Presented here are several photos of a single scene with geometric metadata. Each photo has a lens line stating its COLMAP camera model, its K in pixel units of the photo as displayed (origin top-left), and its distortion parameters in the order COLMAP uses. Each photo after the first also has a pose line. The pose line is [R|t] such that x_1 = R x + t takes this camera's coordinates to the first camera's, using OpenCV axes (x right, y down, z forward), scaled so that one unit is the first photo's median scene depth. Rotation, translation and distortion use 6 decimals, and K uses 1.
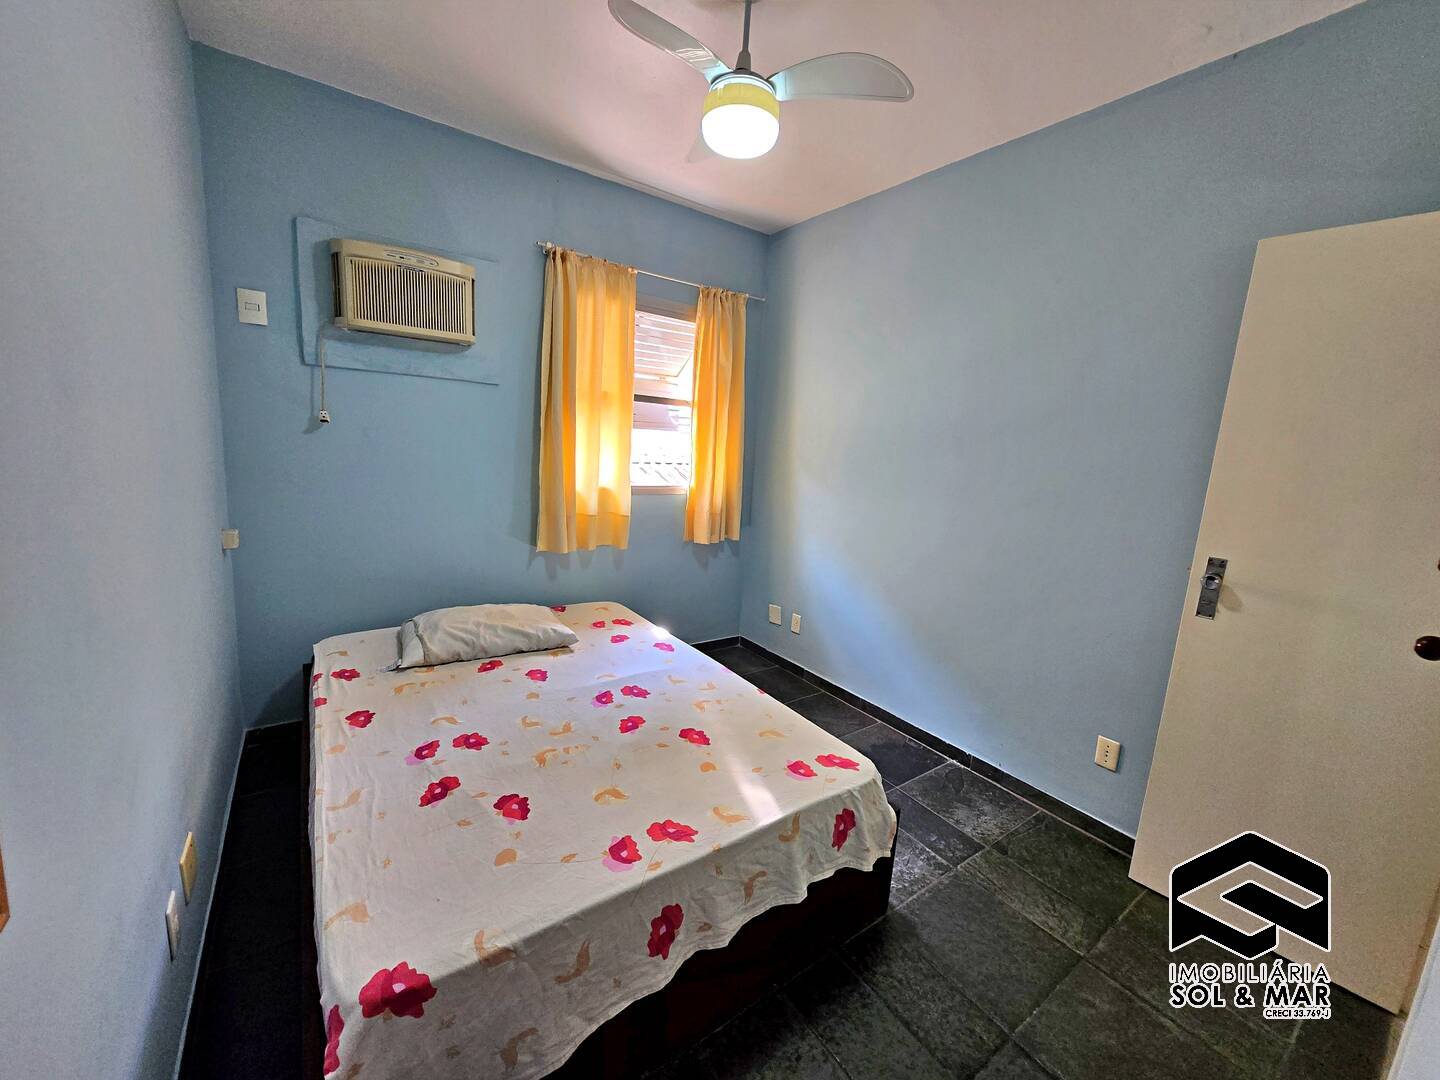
lens RADIAL K [[566.5, 0, 723.6], [0, 566.5, 532.3], [0, 0, 1]] dist [0.001014, 0.000248]
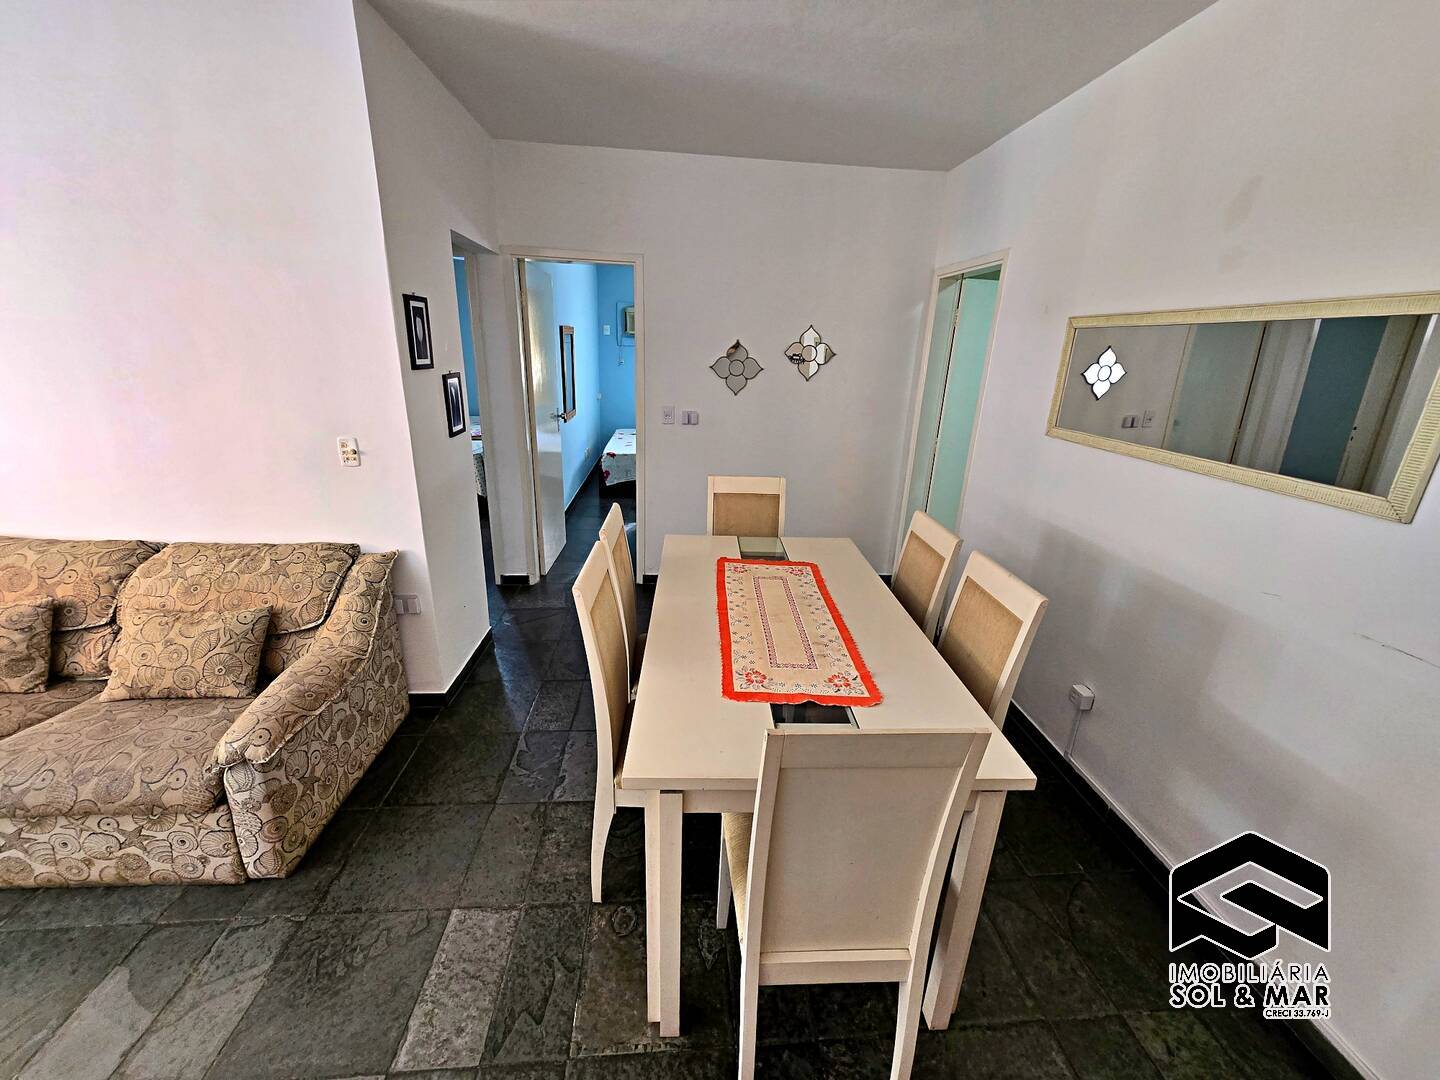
lens RADIAL K [[566.5, 0, 722.2], [0, 566.5, 536.5], [0, 0, 1]] dist [0.001014, 0.000248]
pose [[0.856802, 0.137579, -0.496953, 1.687338], [-0.076935, 0.987070, 0.140620, 0.325534], [0.509873, -0.082250, 0.856308, -1.736211]]
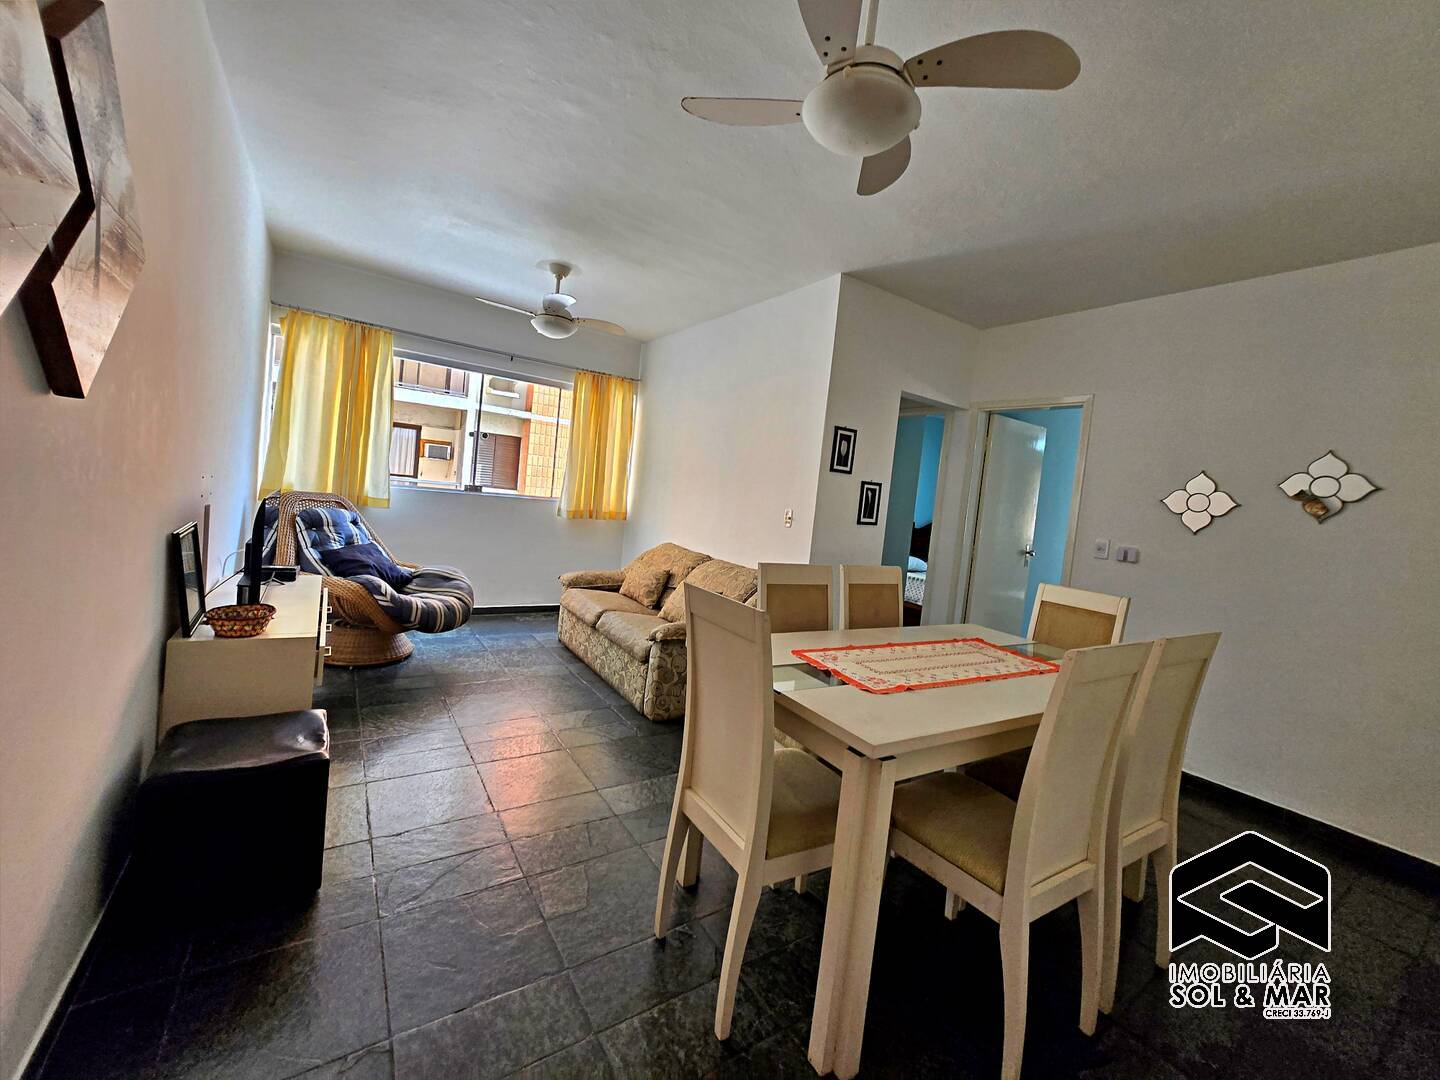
lens RADIAL K [[566.5, 0, 718.8], [0, 566.5, 527.0], [0, 0, 1]] dist [0.001014, 0.000248]
pose [[-0.028511, -0.000310, -0.999593, 2.236293], [-0.277974, 0.960558, 0.007631, 0.436323], [0.960165, 0.278079, -0.027473, -1.342761]]
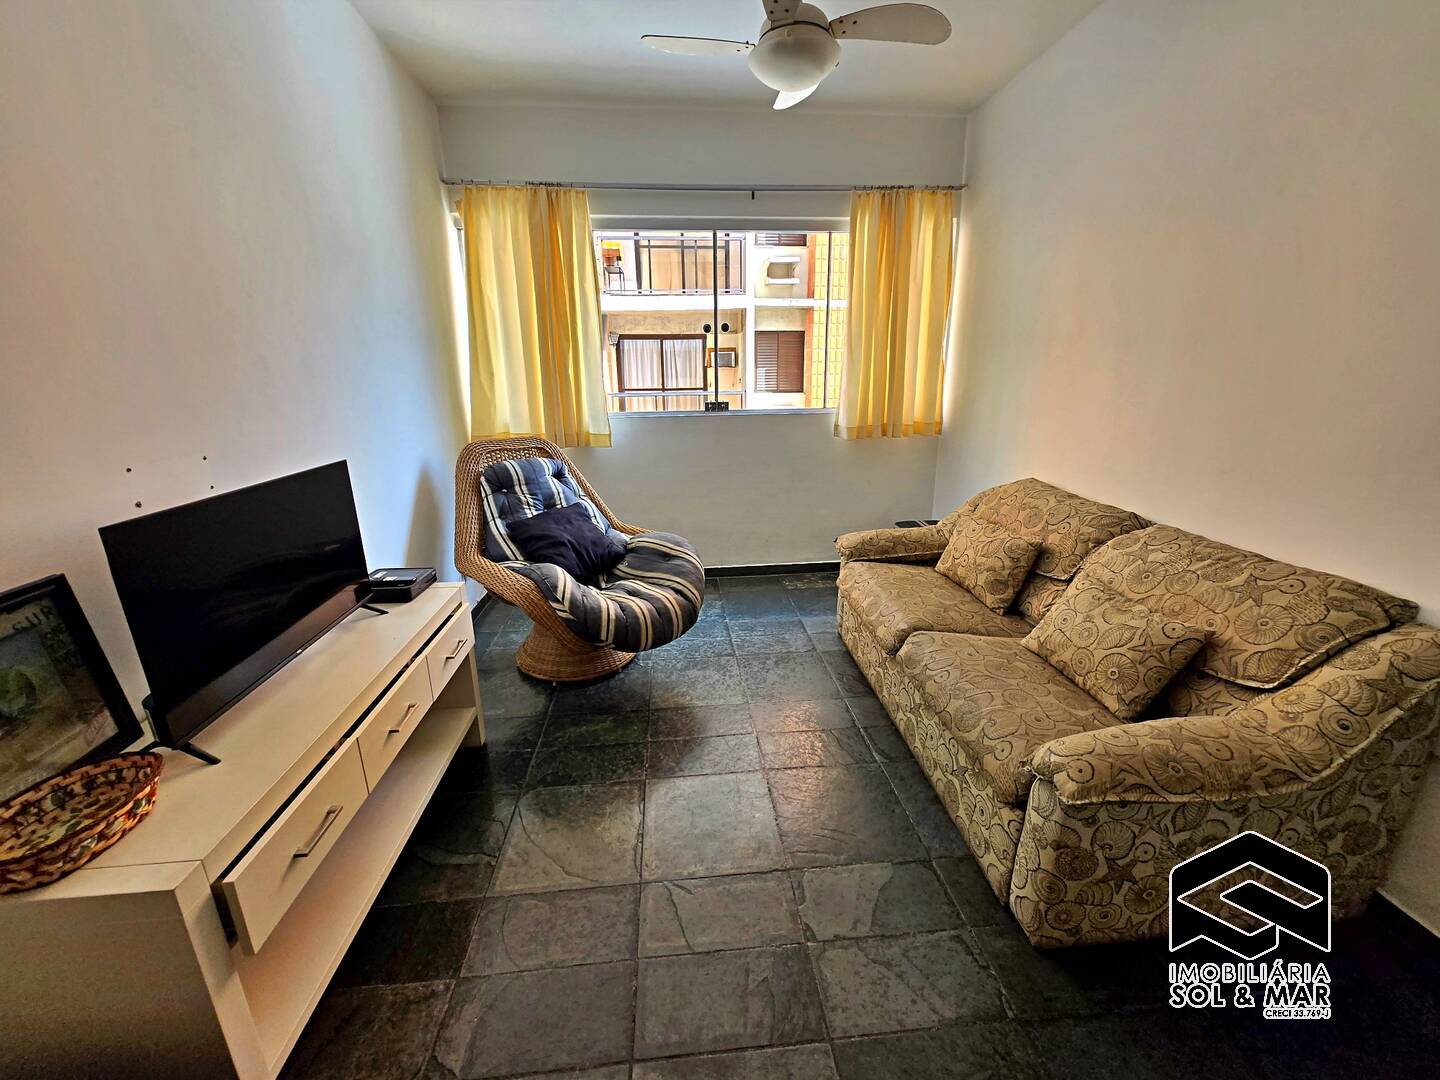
lens RADIAL K [[566.5, 0, 722.9], [0, 566.5, 531.3], [0, 0, 1]] dist [0.001014, 0.000248]
pose [[-0.505133, 0.185457, -0.842879, 1.430176], [-0.168190, 0.936760, 0.306909, 0.409838], [0.846494, 0.296794, -0.441997, -1.552365]]
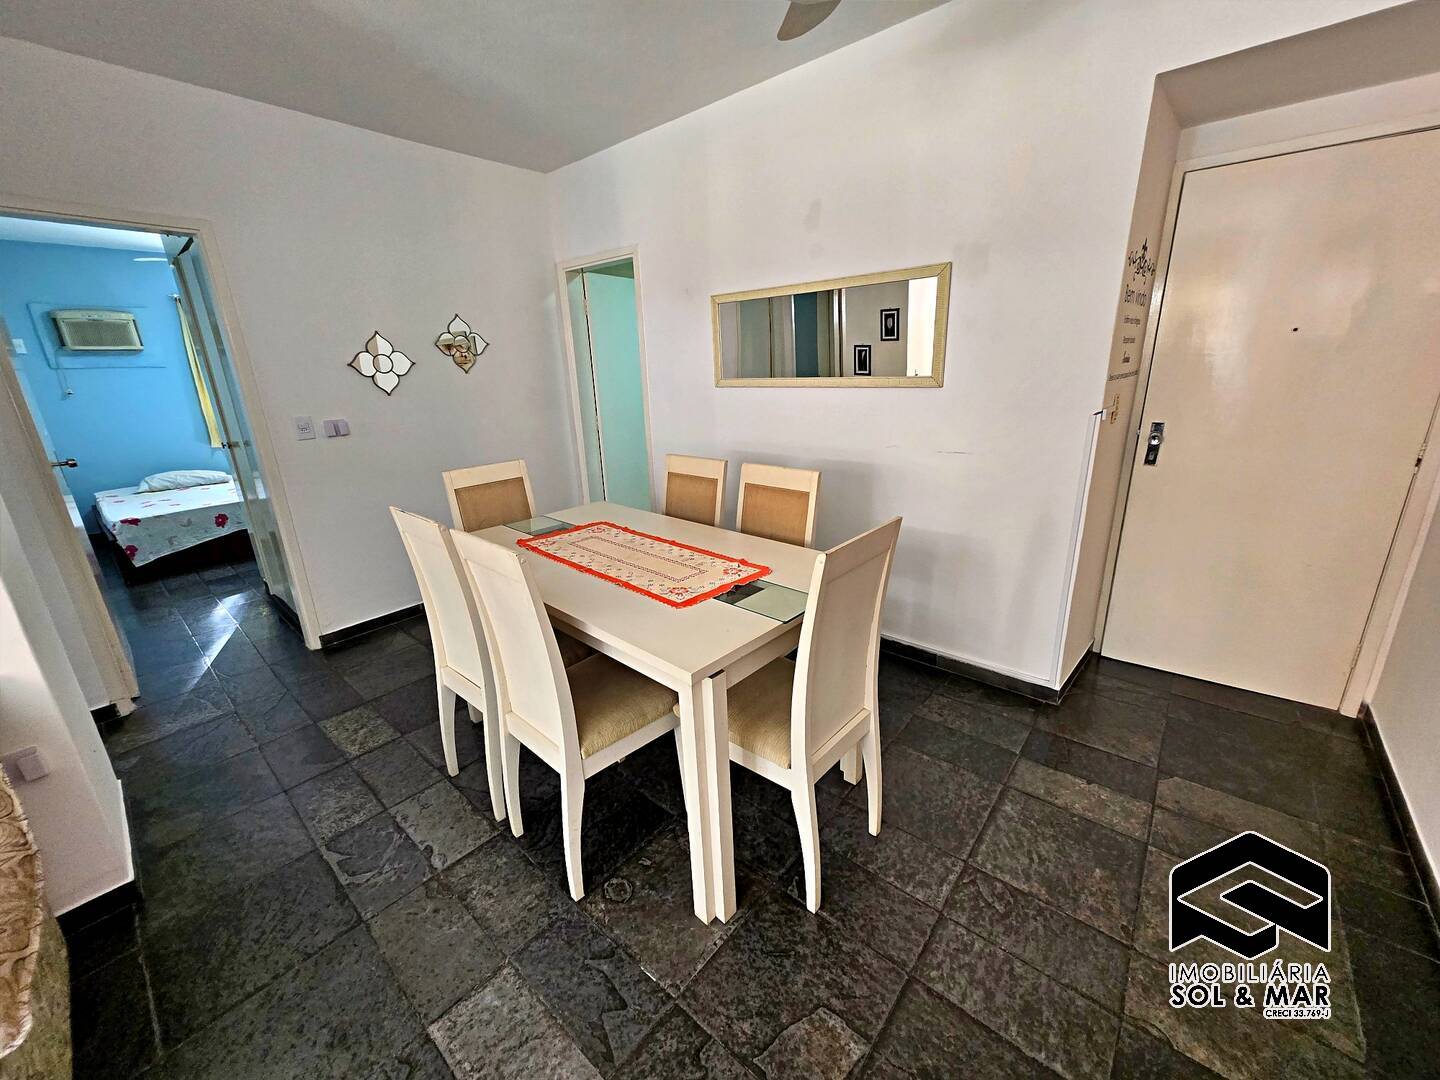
lens RADIAL K [[566.5, 0, 726.3], [0, 566.5, 533.5], [0, 0, 1]] dist [0.001014, 0.000248]
pose [[0.966681, -0.159061, 0.200568, 1.332855], [0.133864, 0.981958, 0.133562, 0.414066], [-0.218194, -0.102263, 0.970533, -1.893215]]
